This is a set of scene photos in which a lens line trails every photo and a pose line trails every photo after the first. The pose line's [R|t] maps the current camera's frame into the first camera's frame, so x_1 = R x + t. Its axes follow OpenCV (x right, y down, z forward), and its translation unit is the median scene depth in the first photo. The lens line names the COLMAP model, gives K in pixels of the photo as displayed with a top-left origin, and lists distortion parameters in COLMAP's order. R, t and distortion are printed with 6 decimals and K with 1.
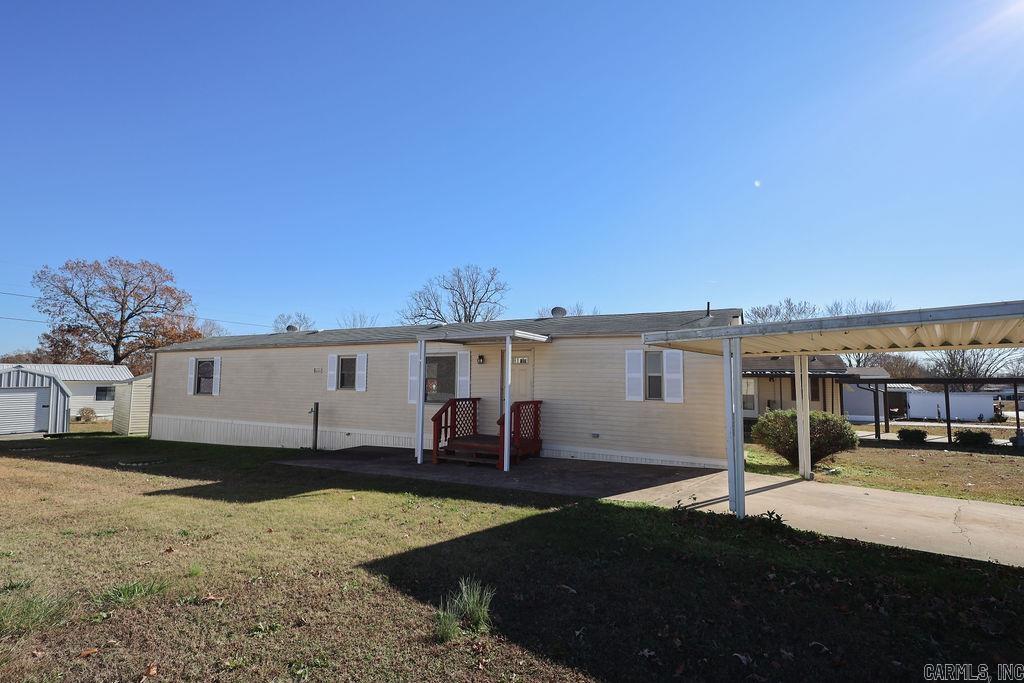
lens RADIAL K [[474.3, 0, 514.3], [0, 474.3, 343.5], [0, 0, 1]] dist [0.000782, 0.000400]
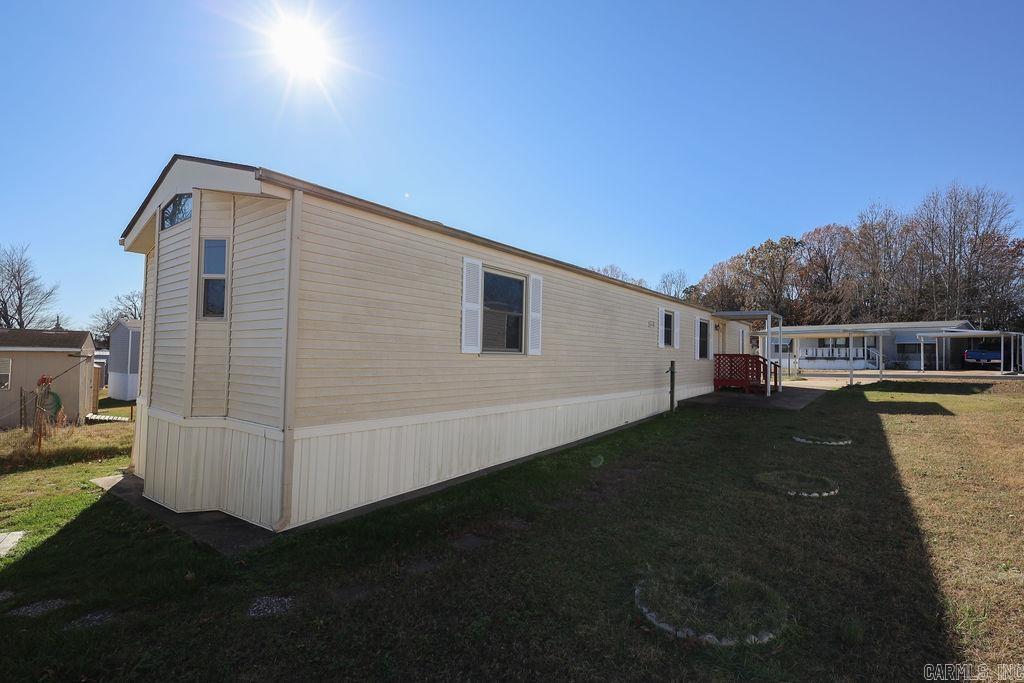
lens RADIAL K [[474.3, 0, 514.3], [0, 474.3, 343.5], [0, 0, 1]] dist [0.000782, 0.000400]
pose [[0.163980, 0.002683, 0.986460, -1.378491], [-0.119245, 0.992717, 0.017122, 0.113590], [-0.979230, -0.120438, 0.163105, 1.168131]]
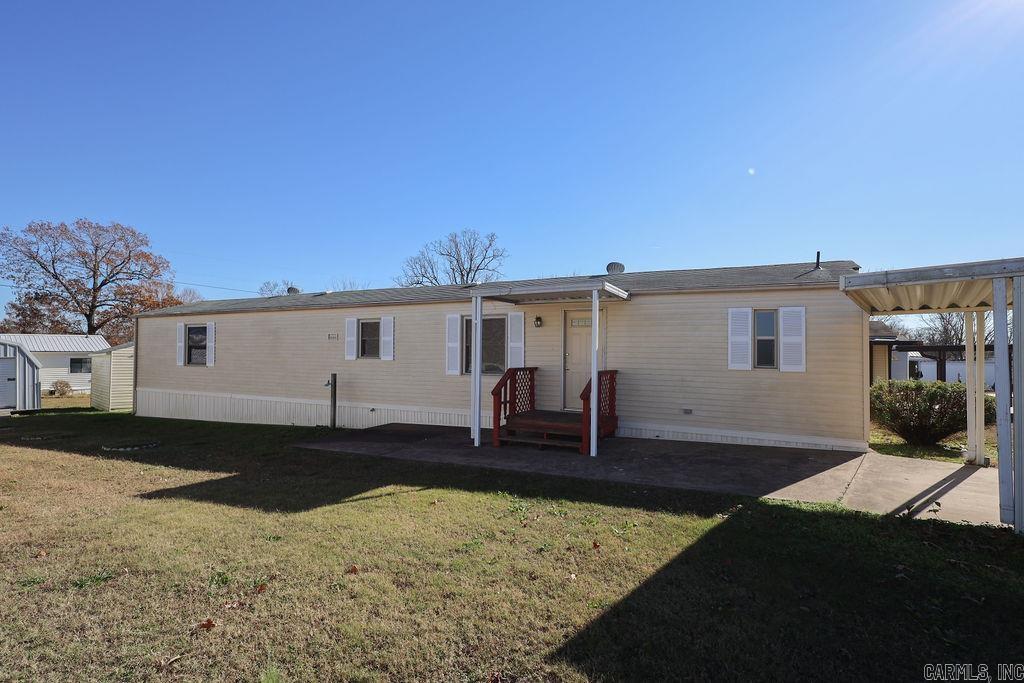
lens RADIAL K [[474.3, 0, 514.3], [0, 474.3, 343.5], [0, 0, 1]] dist [0.000782, 0.000400]
pose [[0.999509, -0.002096, 0.031278, -0.119156], [0.000205, 0.998178, 0.060330, 0.018447], [-0.031348, -0.060294, 0.997688, 0.138612]]
